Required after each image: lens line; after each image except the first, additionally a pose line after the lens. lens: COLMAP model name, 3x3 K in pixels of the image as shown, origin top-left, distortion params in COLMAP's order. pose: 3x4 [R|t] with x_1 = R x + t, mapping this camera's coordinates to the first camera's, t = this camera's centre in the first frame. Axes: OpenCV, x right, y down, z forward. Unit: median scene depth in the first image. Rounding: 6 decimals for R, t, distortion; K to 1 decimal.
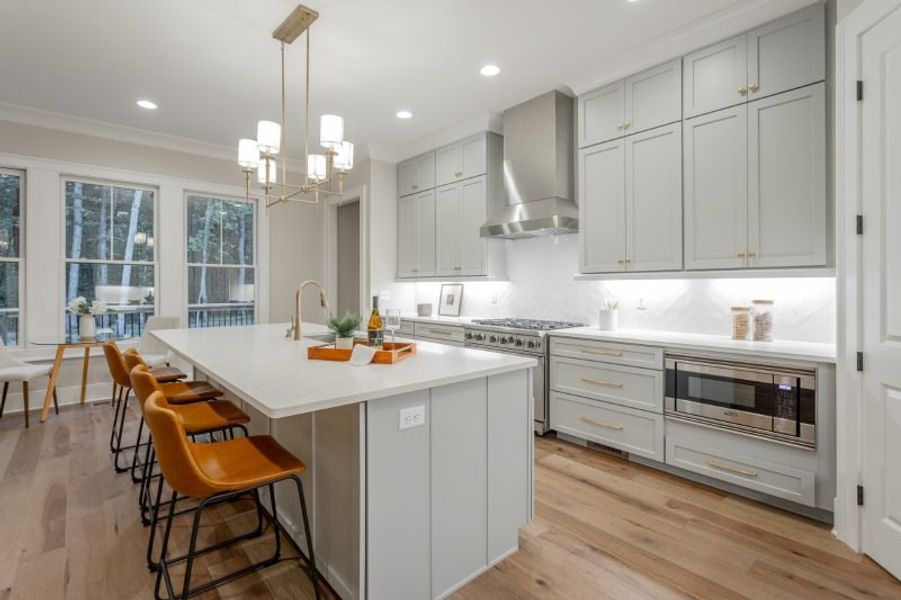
lens RADIAL K [[425.9, 0, 444.9], [0, 425.9, 286.7], [0, 0, 1]] dist [-0.001082, -0.000744]
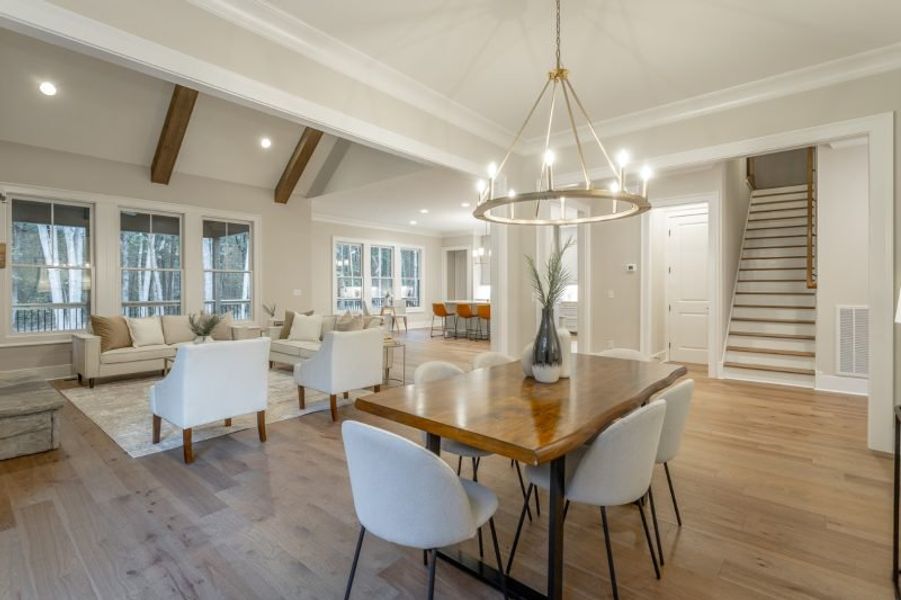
lens RADIAL K [[425.9, 0, 444.9], [0, 425.9, 286.7], [0, 0, 1]] dist [-0.001082, -0.000744]
pose [[0.988754, -0.001666, 0.149543, -1.355475], [0.001896, 0.999997, -0.001399, -0.002086], [-0.149540, 0.001667, 0.988754, -2.661785]]
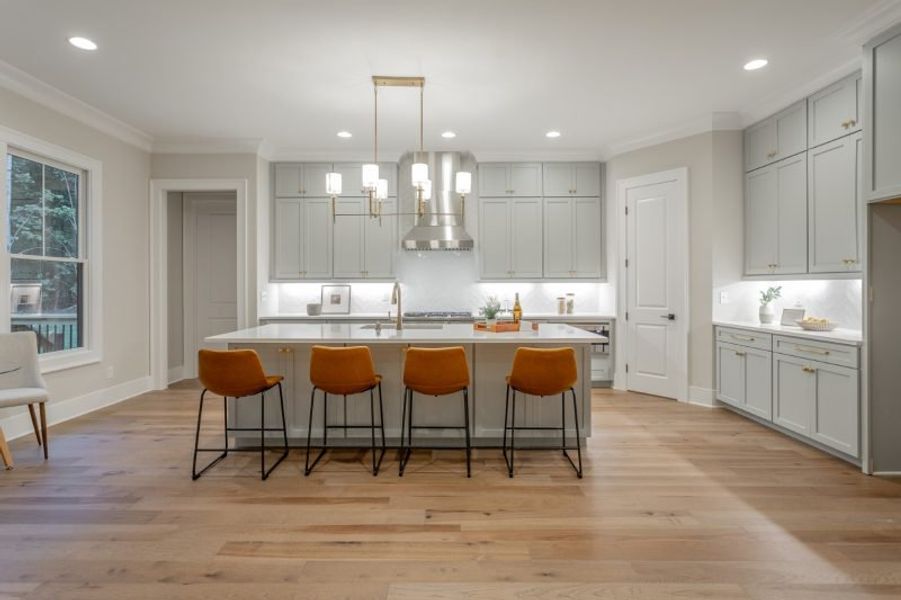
lens RADIAL K [[464.4, 0, 448.7], [0, 464.4, 292.0], [0, 0, 1]] dist [-0.001735, -0.000076]
pose [[0.653943, -0.010123, 0.756476, -1.328838], [0.001768, 0.999928, 0.011852, -0.003853], [-0.756542, -0.006413, 0.653914, -0.013868]]
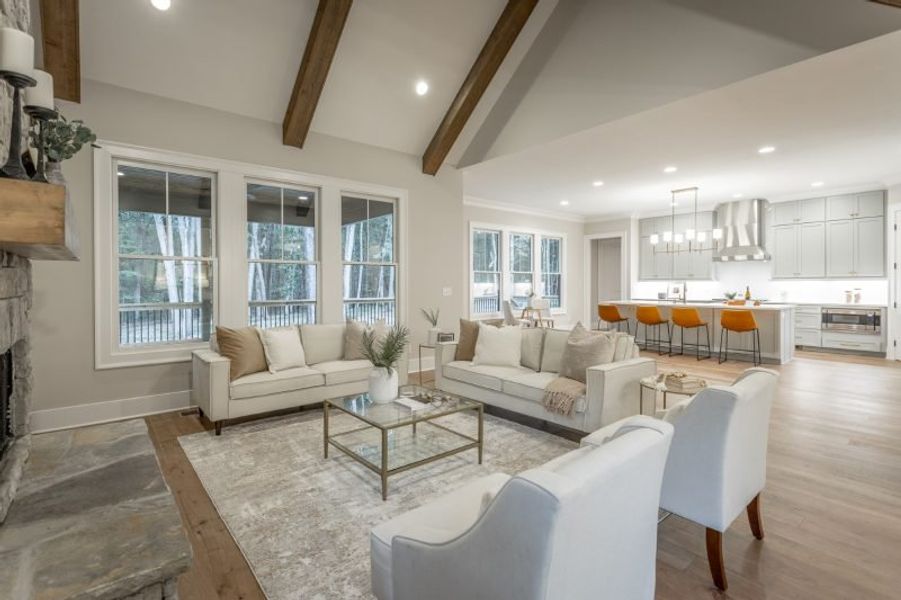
lens RADIAL K [[425.9, 0, 444.9], [0, 425.9, 286.7], [0, 0, 1]] dist [-0.001082, -0.000744]
pose [[0.999763, -0.003469, -0.021486, -1.899673], [0.003631, 0.999965, 0.007483, -0.010244], [0.021459, -0.007559, 0.999741, -1.844327]]
